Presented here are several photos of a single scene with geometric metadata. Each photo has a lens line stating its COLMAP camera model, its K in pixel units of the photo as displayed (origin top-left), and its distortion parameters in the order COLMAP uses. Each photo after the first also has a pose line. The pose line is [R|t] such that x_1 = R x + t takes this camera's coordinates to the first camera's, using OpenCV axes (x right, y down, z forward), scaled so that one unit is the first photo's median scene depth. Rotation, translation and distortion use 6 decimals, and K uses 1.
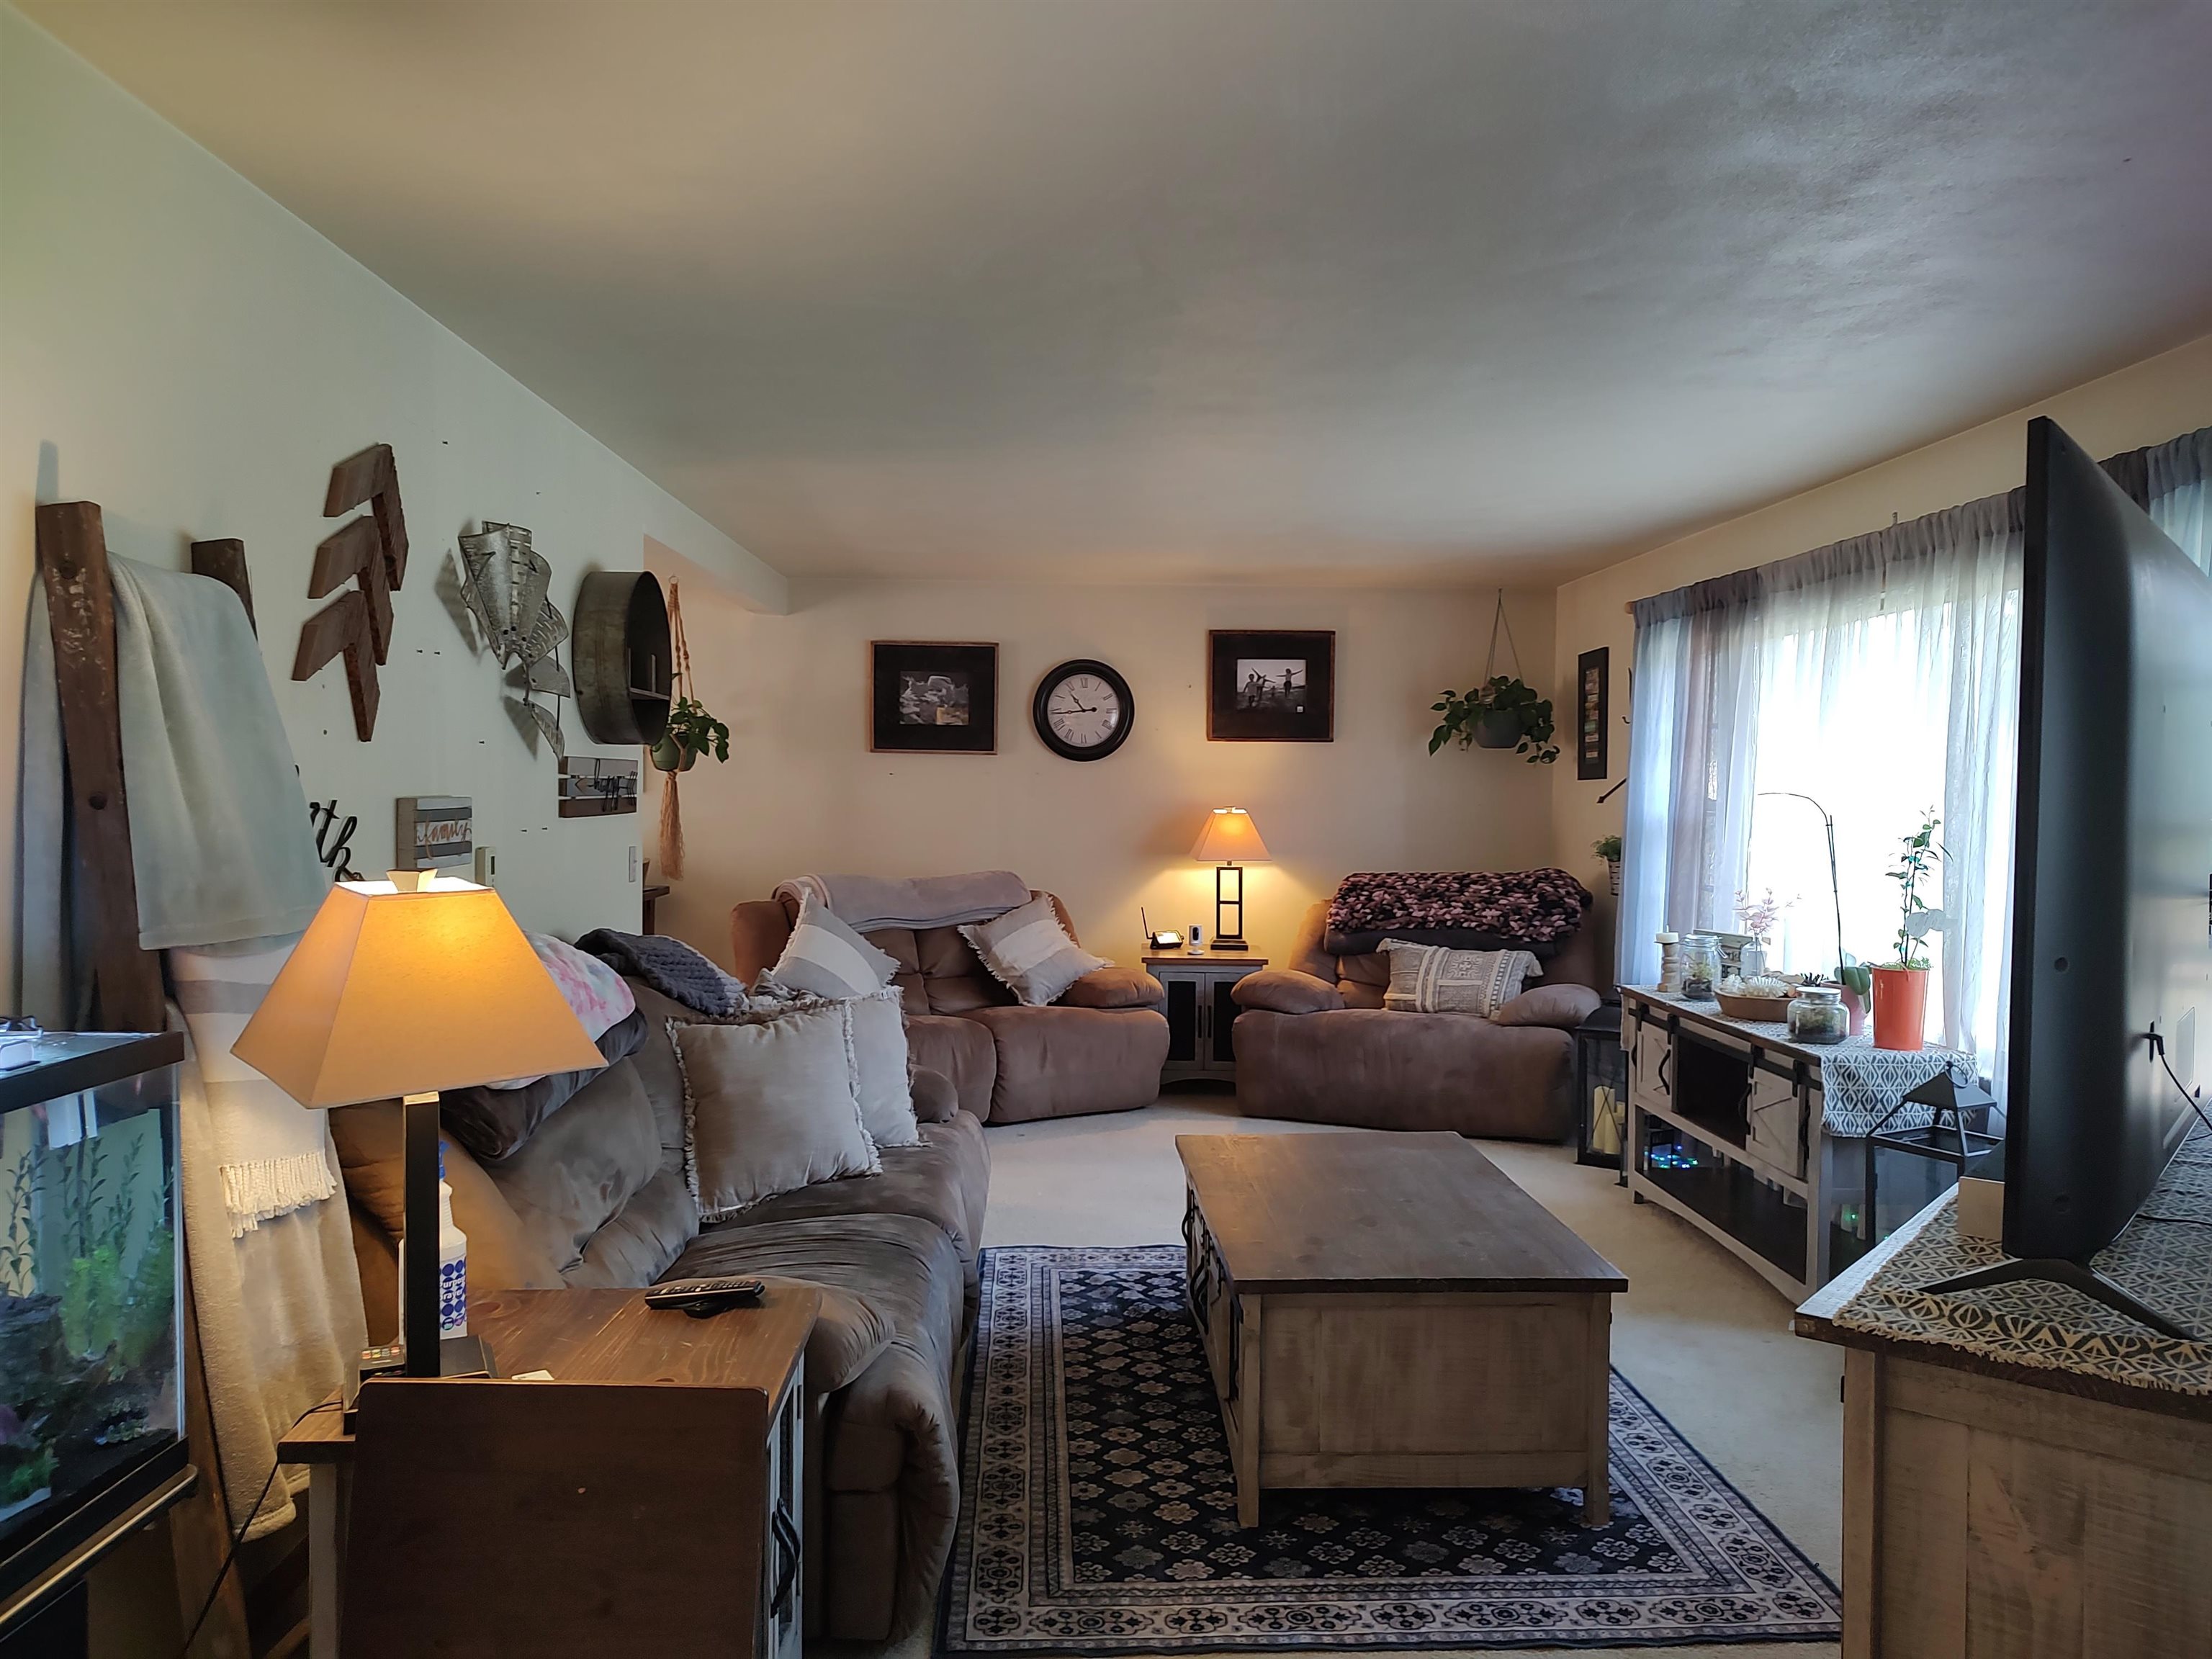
lens RADIAL K [[1562.7, 0, 1106.0], [0, 1562.7, 829.5], [0, 0, 1]] dist [0.048967, -0.047277]
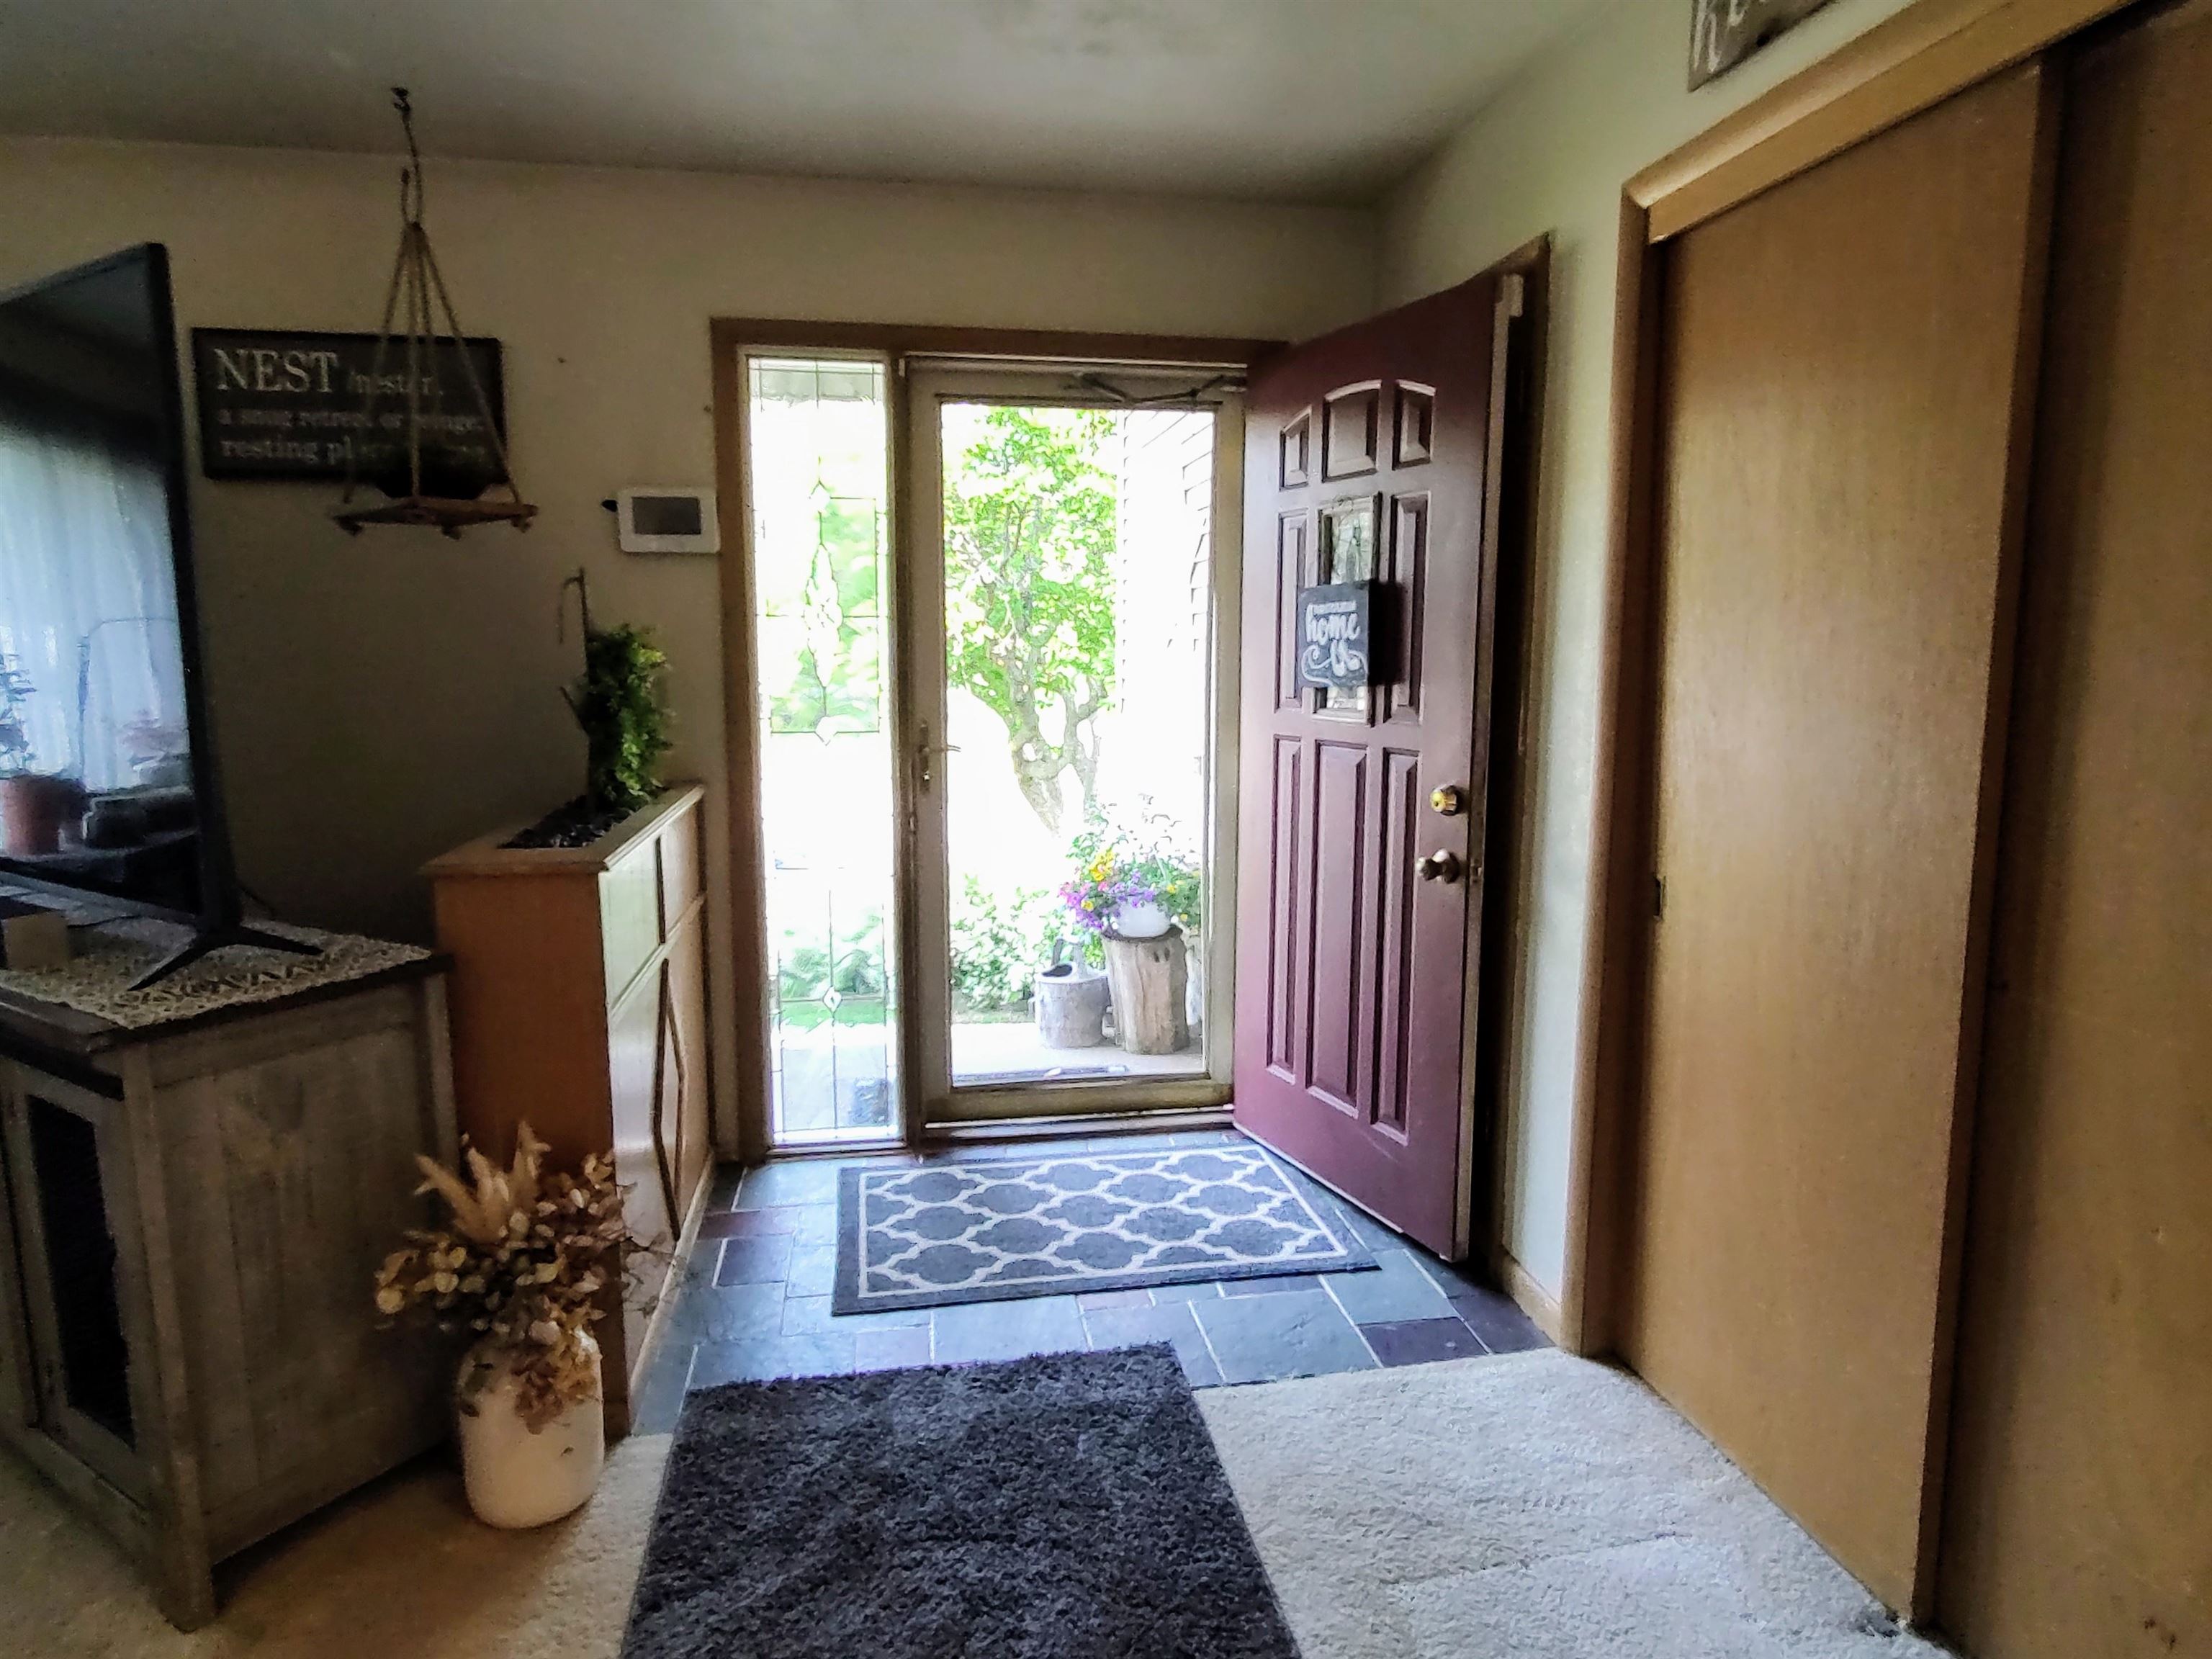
lens RADIAL K [[1304.9, 0, 1097.3], [0, 1304.9, 827.5], [0, 0, 1]] dist [-0.003537, 0.000038]
pose [[-0.124060, -0.146391, 0.981417, -0.179080], [0.030491, 0.988028, 0.151231, 0.018020], [-0.991806, 0.048686, -0.118111, 0.145284]]
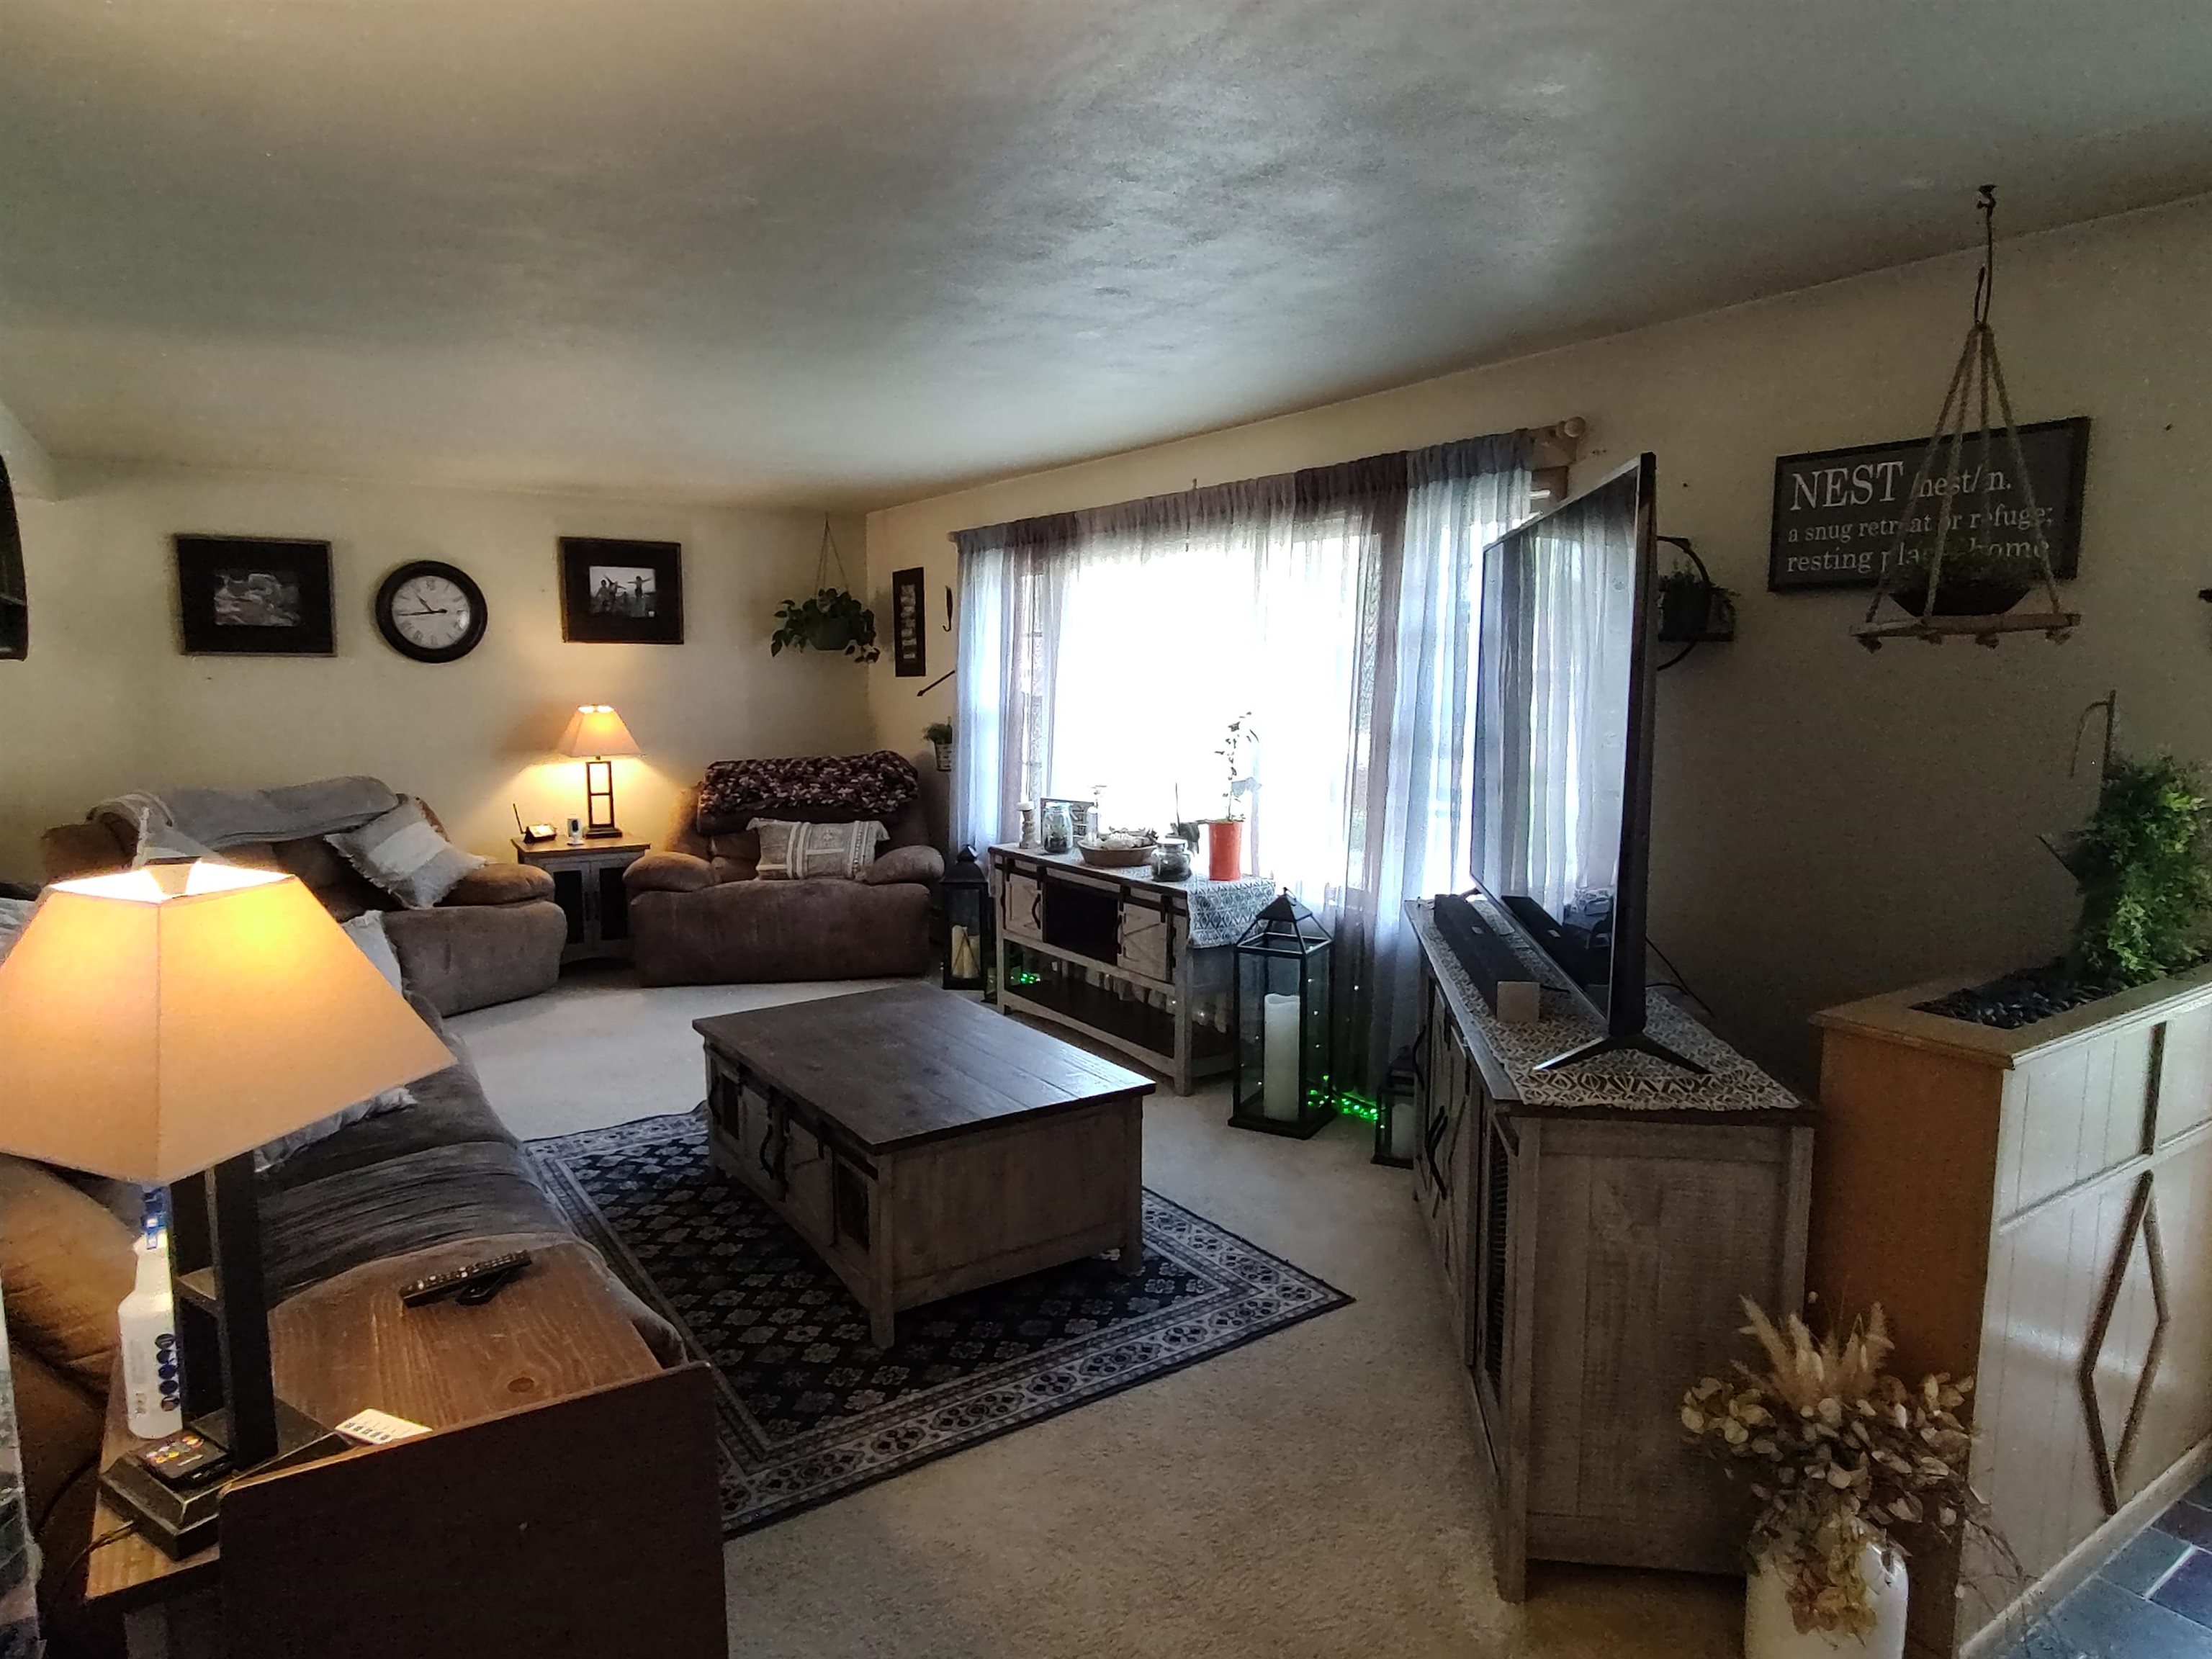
lens RADIAL K [[1304.9, 0, 1097.3], [0, 1304.9, 827.5], [0, 0, 1]] dist [-0.003537, 0.000038]
pose [[0.855116, -0.070324, 0.513645, -0.150519], [0.023083, 0.994939, 0.097790, -0.017204], [-0.517922, -0.071765, 0.852412, 0.081362]]
